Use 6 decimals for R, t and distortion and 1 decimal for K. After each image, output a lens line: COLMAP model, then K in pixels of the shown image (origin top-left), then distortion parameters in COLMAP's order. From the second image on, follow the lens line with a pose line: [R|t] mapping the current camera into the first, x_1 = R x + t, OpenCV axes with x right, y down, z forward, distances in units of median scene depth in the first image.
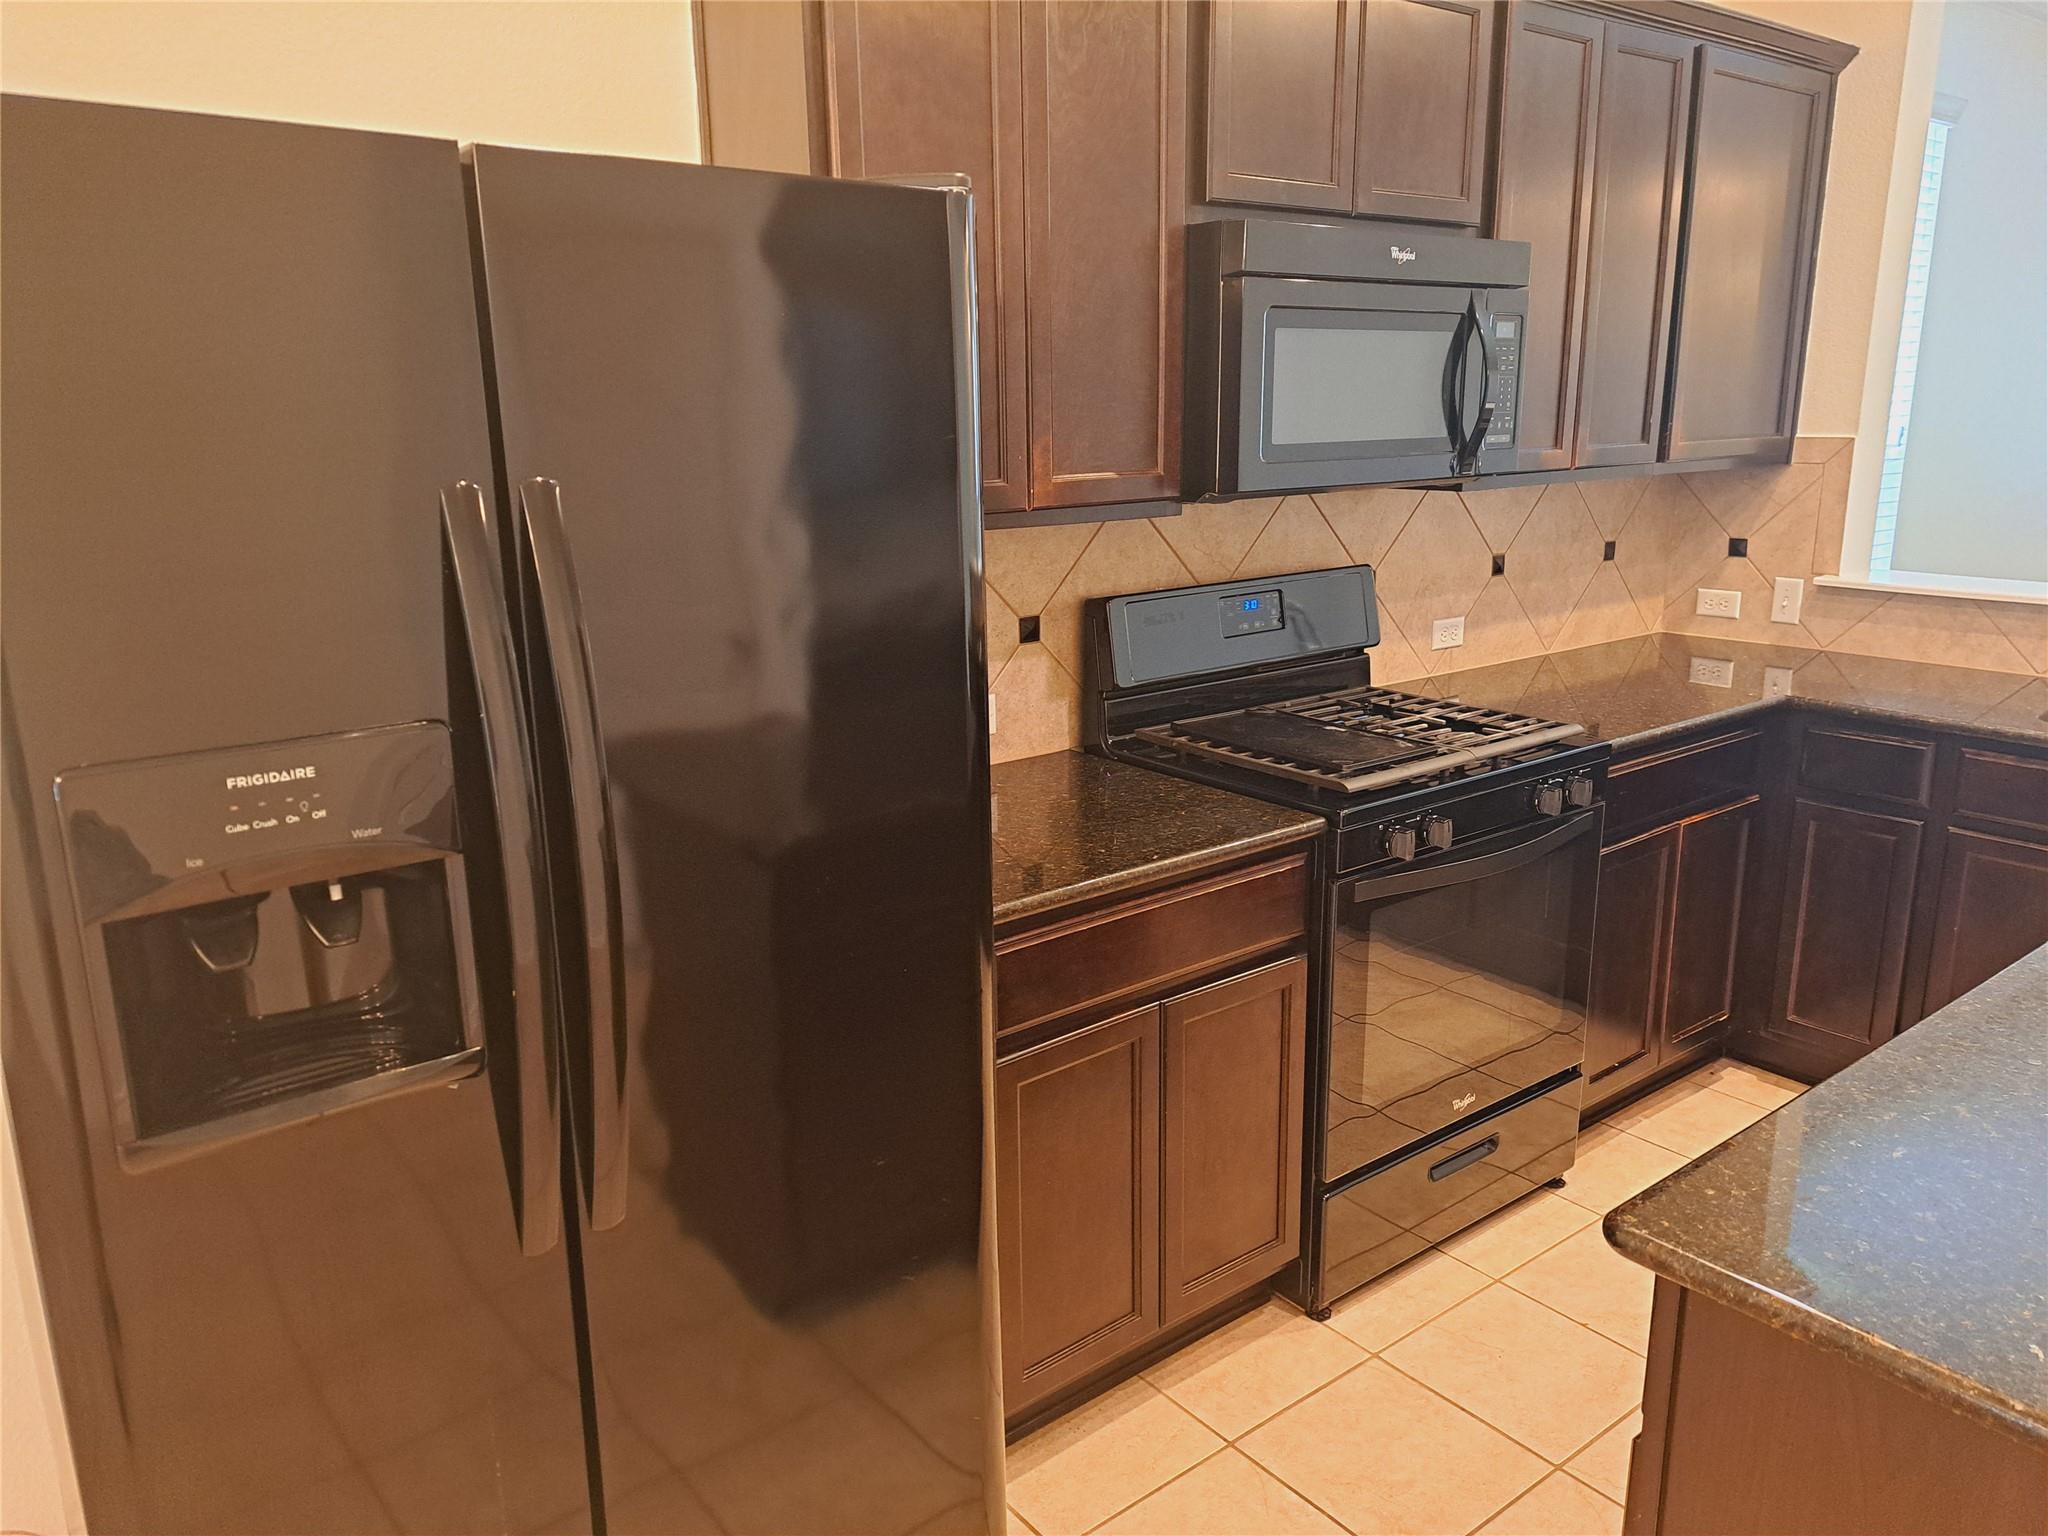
lens RADIAL K [[1462.7, 0, 1024.6], [0, 1462.7, 760.2], [0, 0, 1]] dist [0.086101, -0.095511]
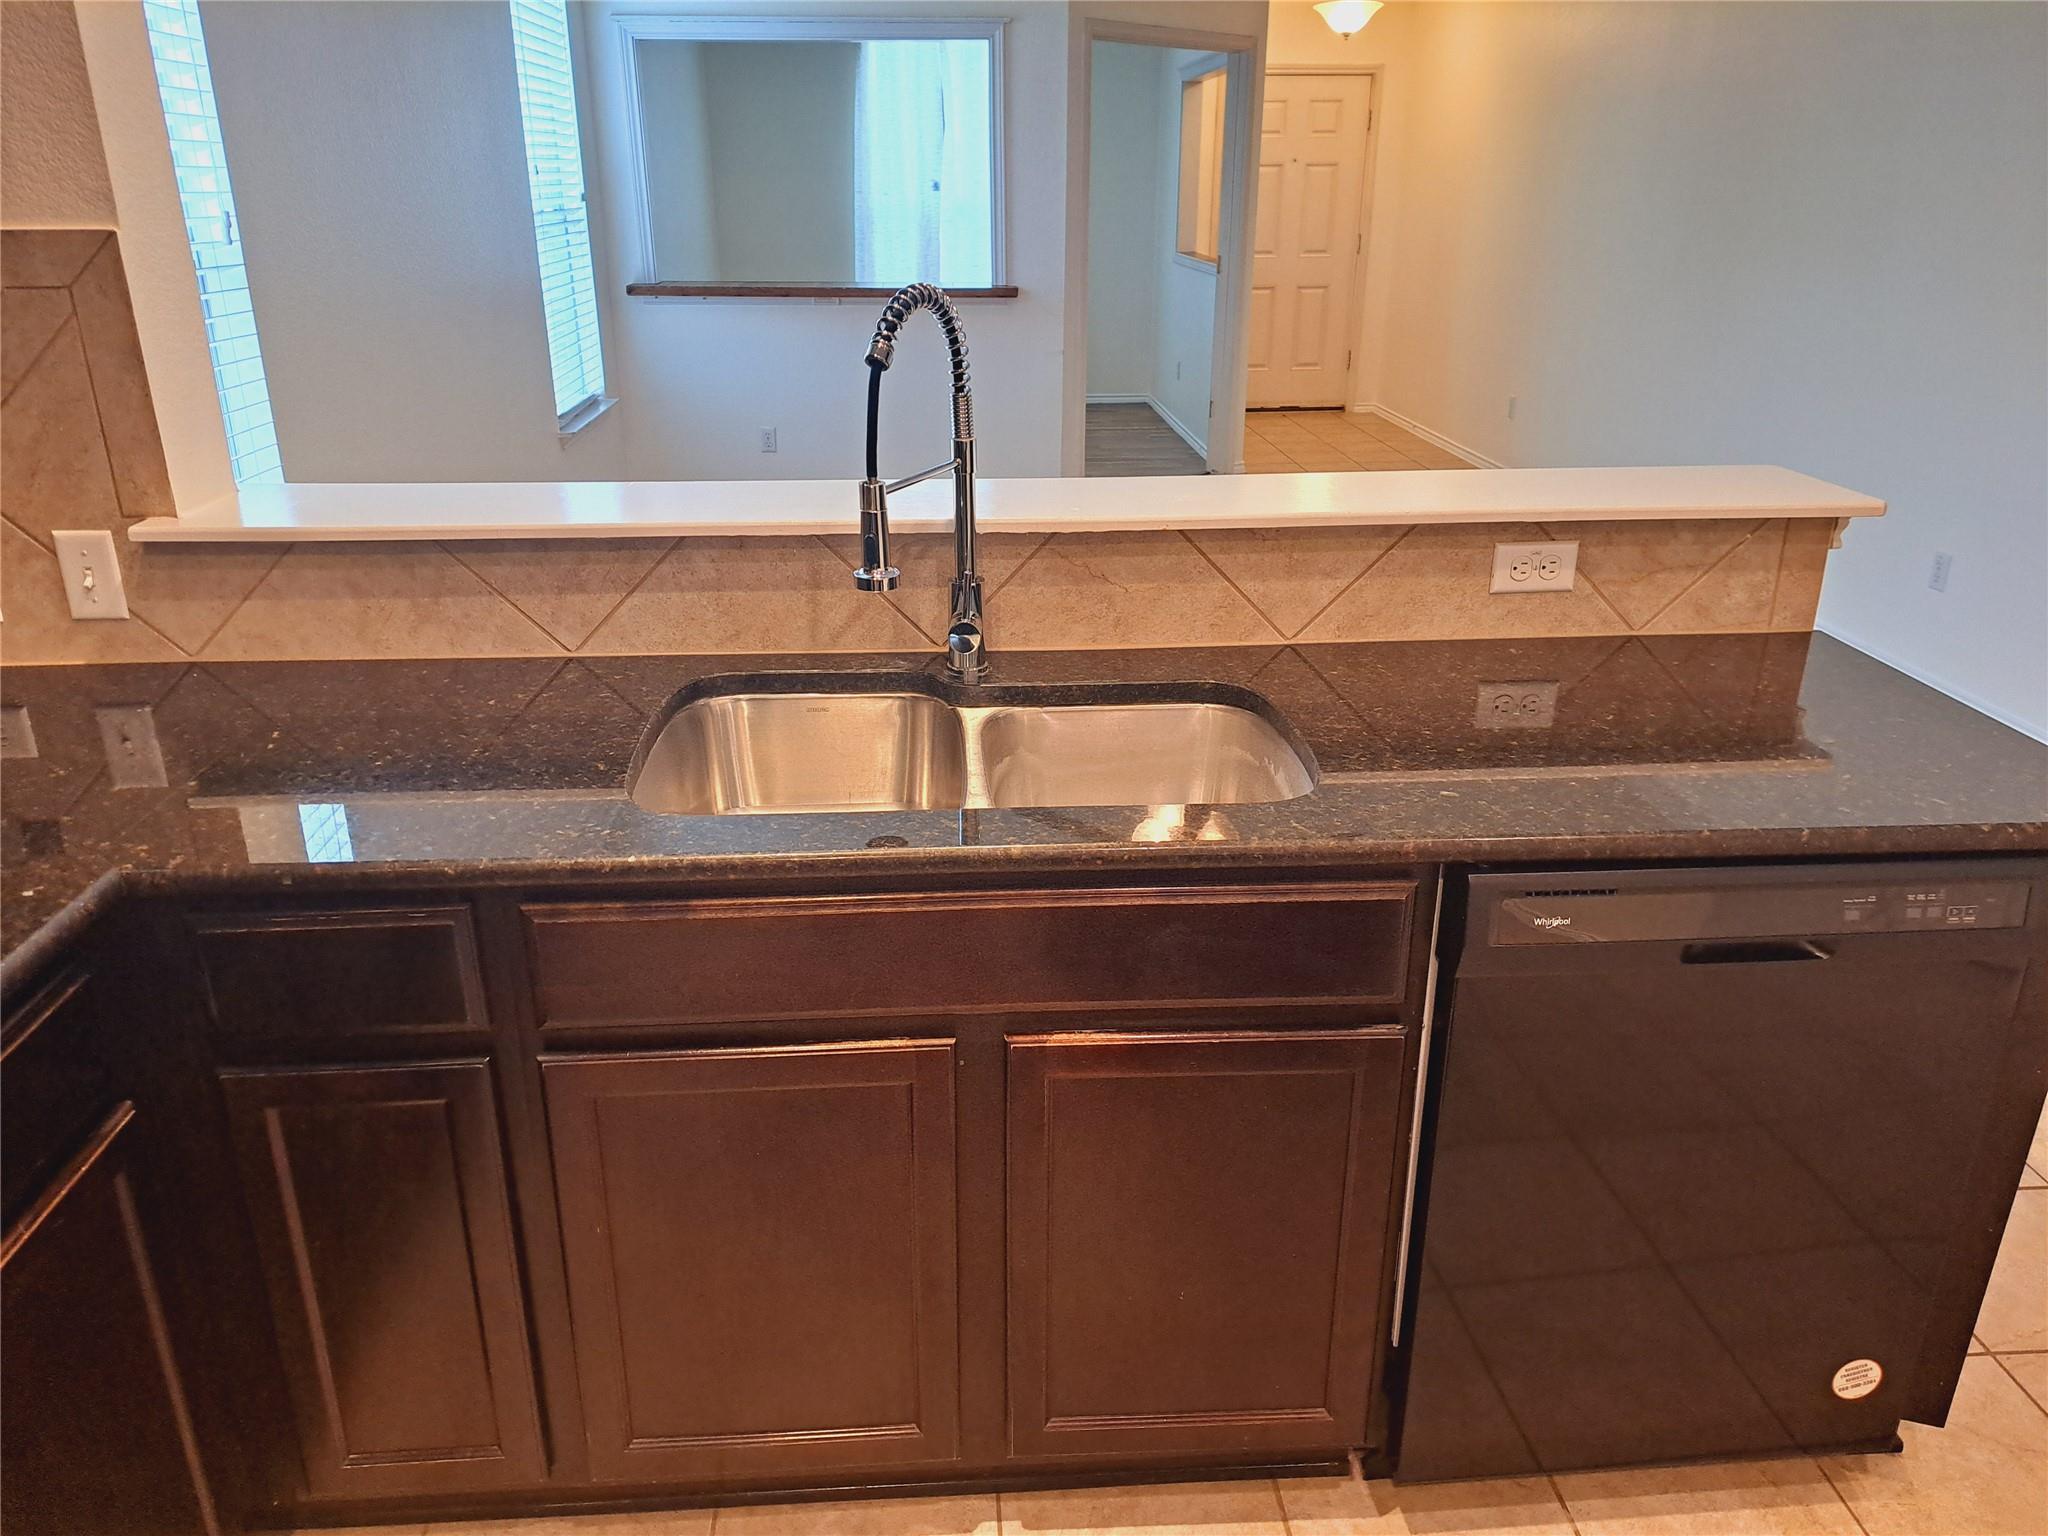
lens RADIAL K [[1462.7, 0, 1026.9], [0, 1462.7, 765.0], [0, 0, 1]] dist [0.086101, -0.095511]
pose [[0.563260, -0.289790, 0.773796, 0.338864], [0.185309, 0.956930, 0.223485, -0.117774], [-0.805232, 0.017512, 0.592702, 0.542622]]
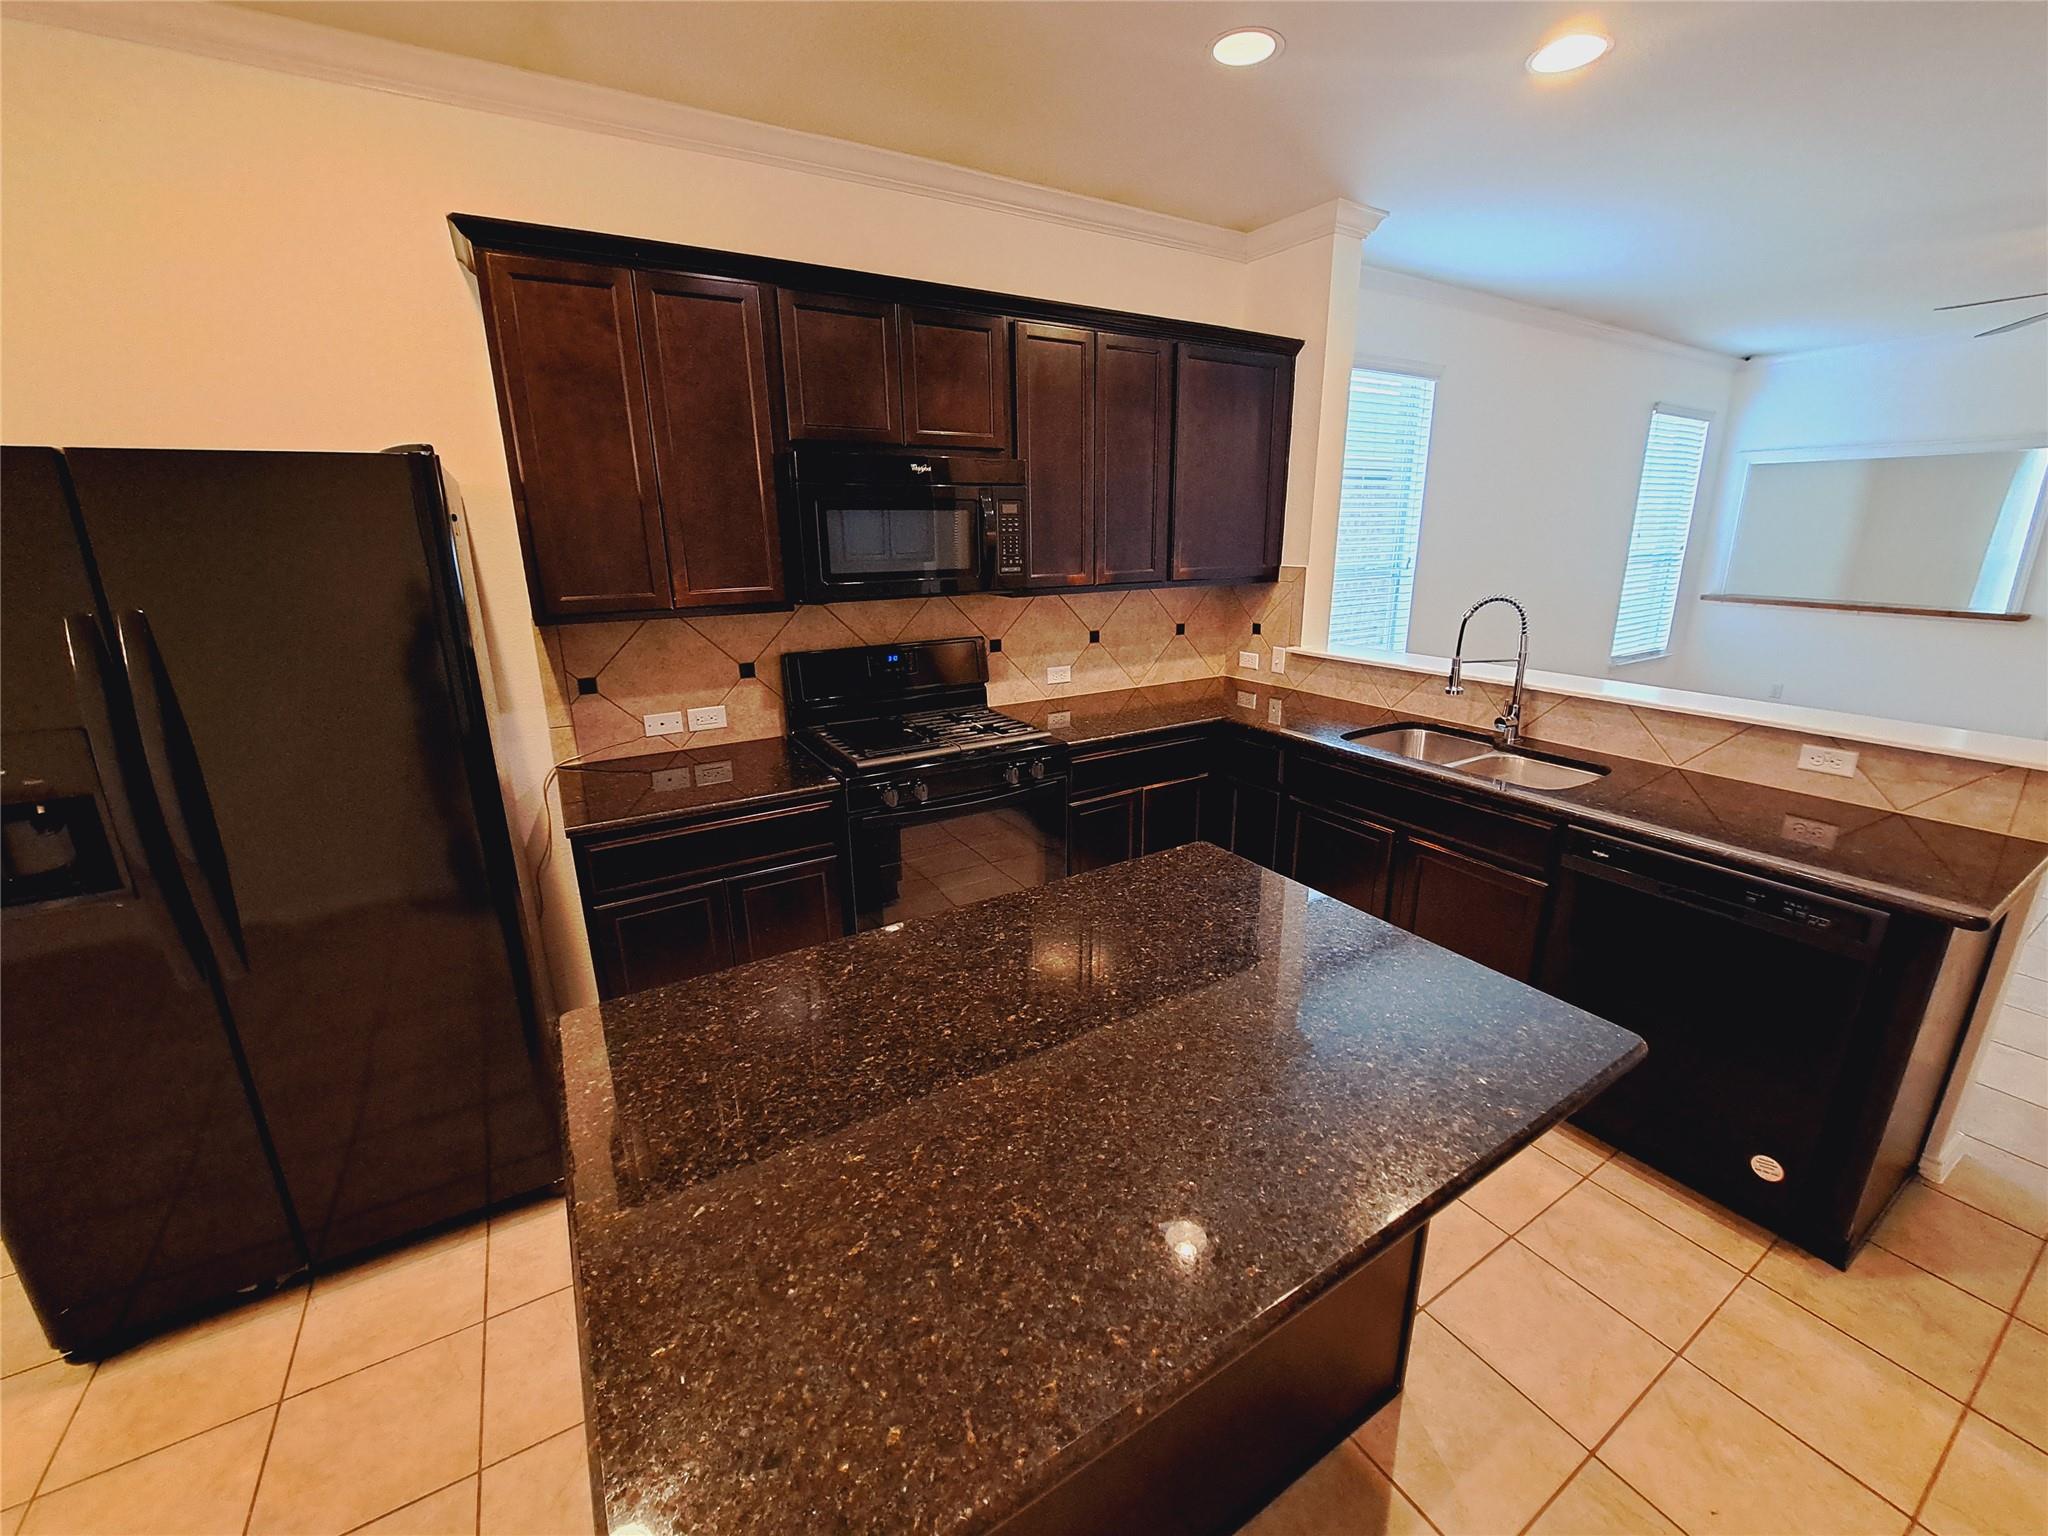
lens RADIAL K [[812.8, 0, 1036.8], [0, 812.8, 751.7], [0, 0, 1]] dist [-0.014239, -0.000815]
pose [[0.993266, 0.034380, -0.110641, 0.400477], [-0.030699, 0.998923, 0.034798, -0.028801], [0.111718, -0.031167, 0.993251, 0.023938]]
